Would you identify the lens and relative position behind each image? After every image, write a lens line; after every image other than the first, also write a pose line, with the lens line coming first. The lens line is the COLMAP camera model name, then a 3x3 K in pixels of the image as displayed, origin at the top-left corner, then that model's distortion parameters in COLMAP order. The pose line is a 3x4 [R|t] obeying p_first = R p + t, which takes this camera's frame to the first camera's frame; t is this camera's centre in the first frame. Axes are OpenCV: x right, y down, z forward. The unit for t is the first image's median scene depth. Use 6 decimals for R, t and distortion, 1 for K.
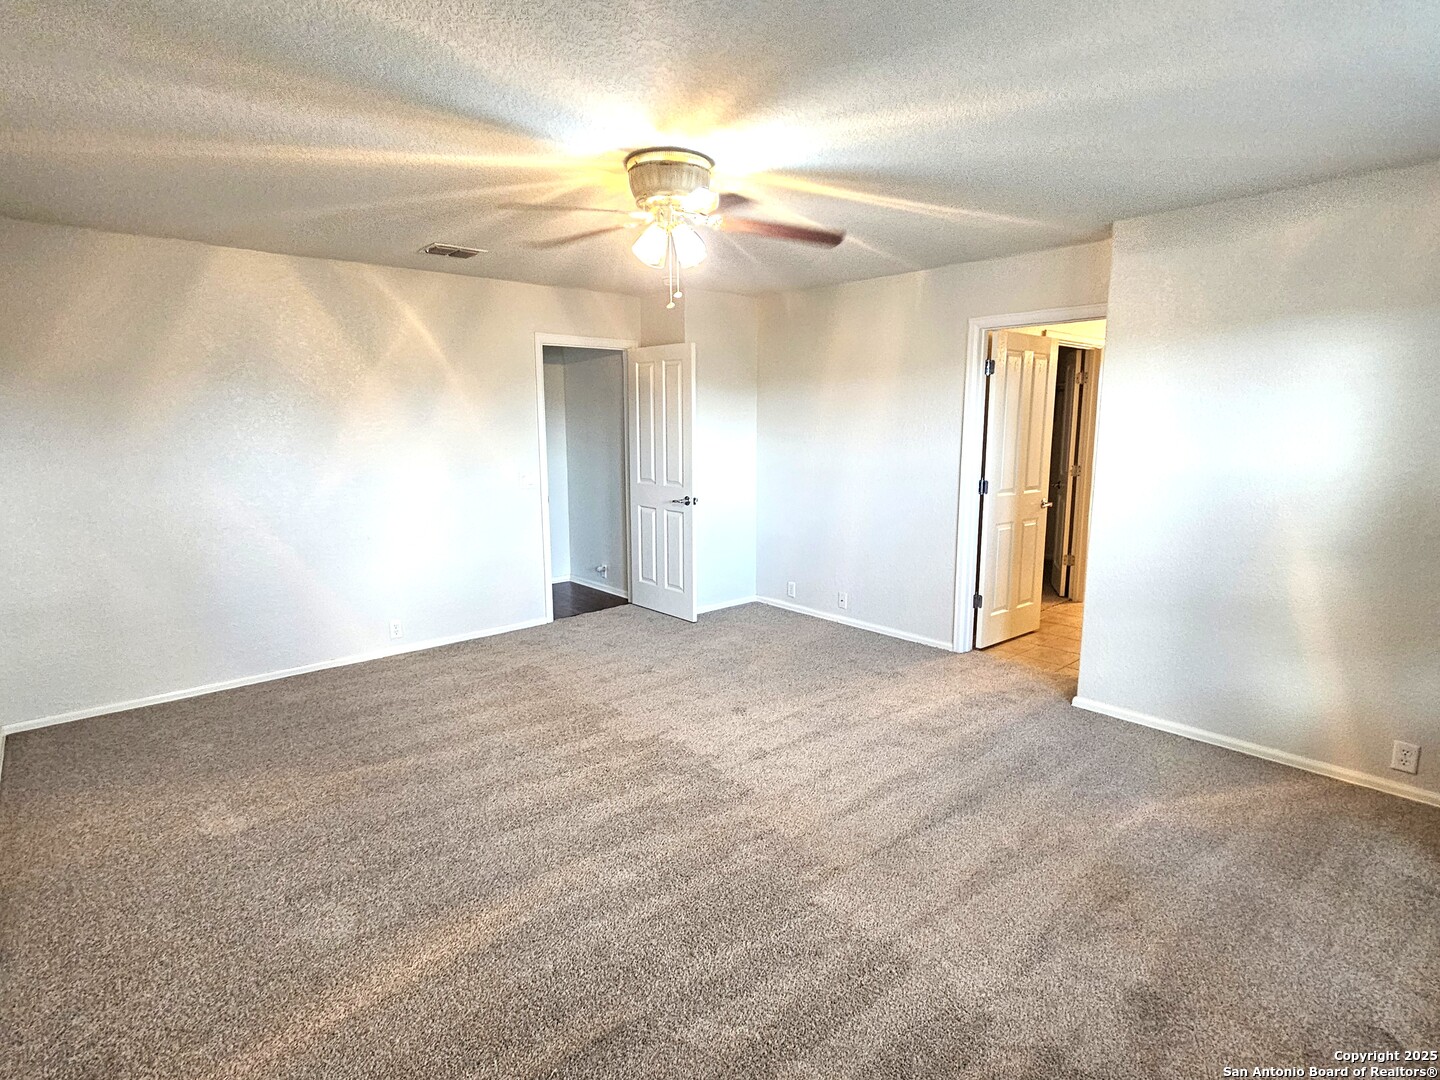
lens RADIAL K [[809.4, 0, 720.0], [0, 809.4, 540.0], [0, 0, 1]] dist [-0.000895, -0.000242]
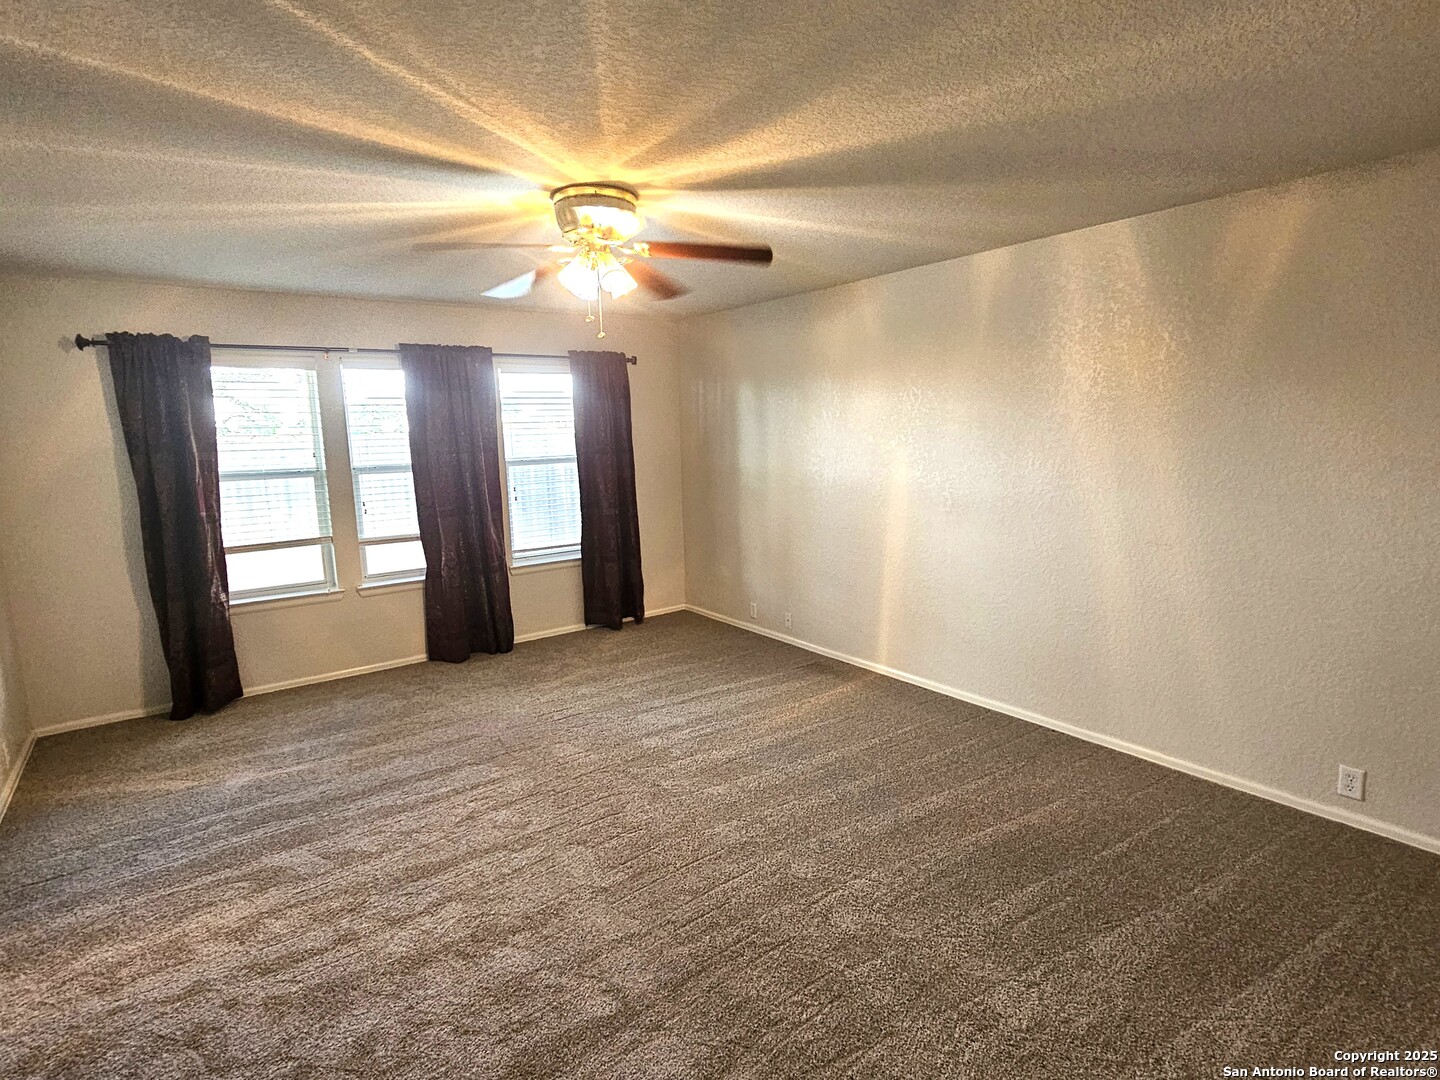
lens RADIAL K [[719.9, 0, 725.5], [0, 719.9, 536.4], [0, 0, 1]] dist [0.001098, 0.000238]
pose [[-0.995460, 0.020784, 0.092886, -0.258872], [0.047222, 0.955142, 0.292360, -0.270529], [-0.082643, 0.295419, -0.951787, 1.624222]]
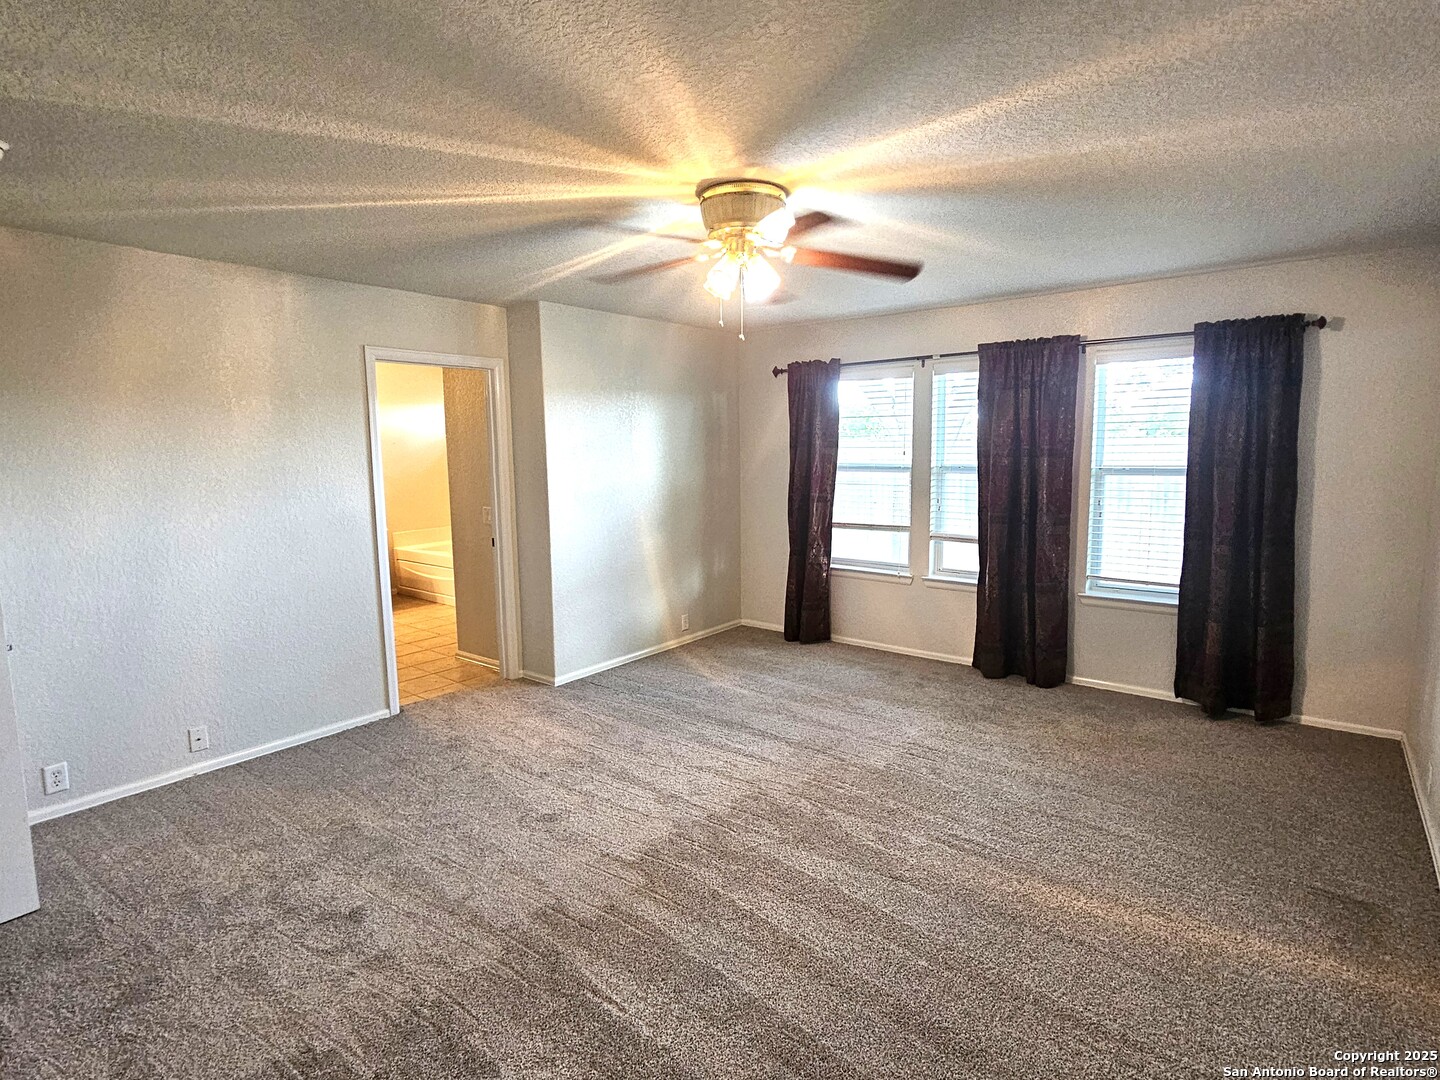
lens RADIAL K [[719.9, 0, 725.5], [0, 719.9, 536.4], [0, 0, 1]] dist [0.001098, 0.000238]
pose [[-0.203785, -0.114946, 0.972244, -0.796202], [0.159208, 0.975973, 0.148757, -0.173913], [-0.965984, 0.185104, -0.180588, 1.035053]]
